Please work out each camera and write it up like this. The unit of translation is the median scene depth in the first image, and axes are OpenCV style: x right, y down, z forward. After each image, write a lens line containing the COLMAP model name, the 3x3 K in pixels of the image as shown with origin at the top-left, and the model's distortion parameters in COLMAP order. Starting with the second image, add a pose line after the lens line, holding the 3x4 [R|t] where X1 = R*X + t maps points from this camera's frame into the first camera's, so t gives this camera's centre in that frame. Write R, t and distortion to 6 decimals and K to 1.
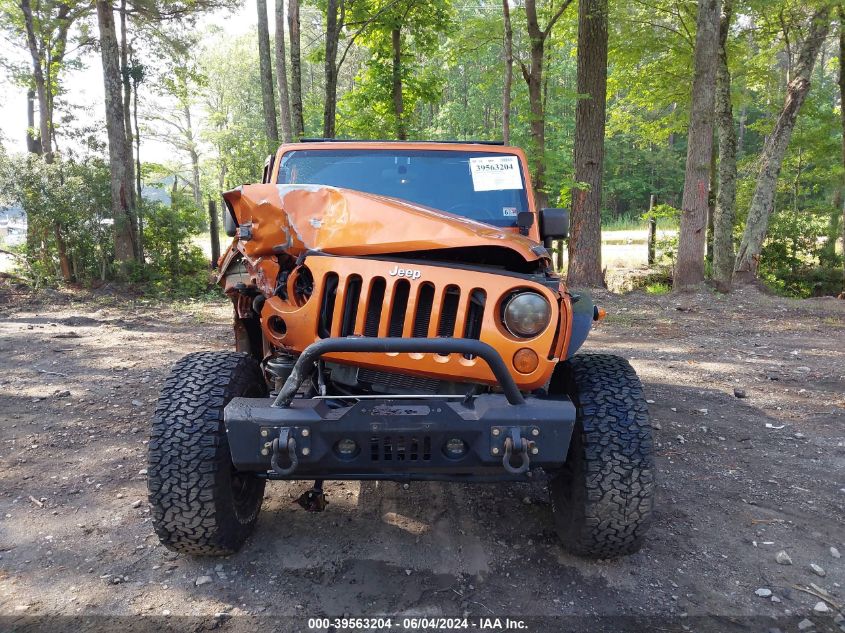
lens RADIAL K [[712.1, 0, 422.5], [0, 712.1, 316.5], [0, 0, 1]] dist [-0.004970, -0.008326]
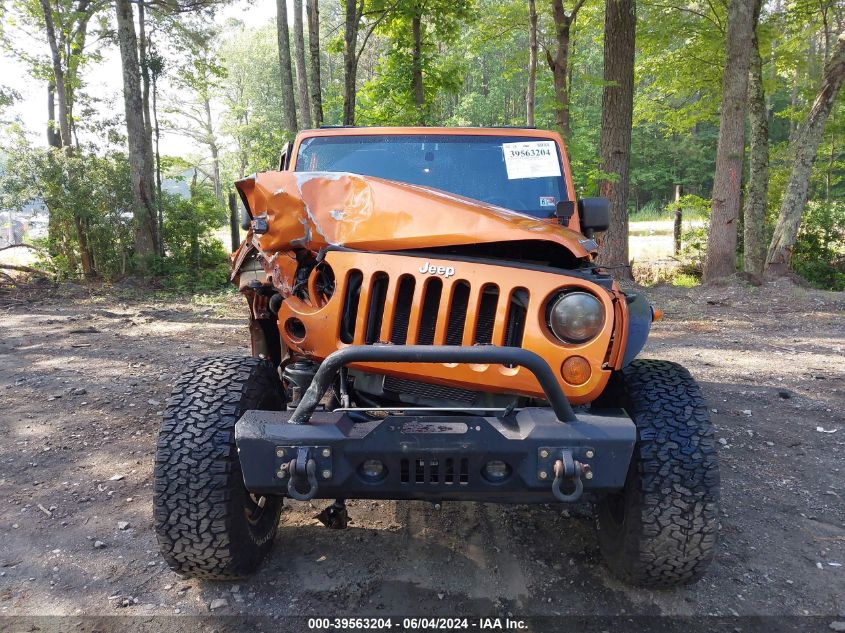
lens RADIAL K [[625.6, 0, 422.5], [0, 625.6, 316.5], [0, 0, 1]] dist [-0.005758, -0.001411]
pose [[0.999920, -0.003197, -0.012229, -0.025975], [0.003548, 0.999580, 0.028757, -0.020108], [0.012132, -0.028798, 0.999512, 0.167603]]
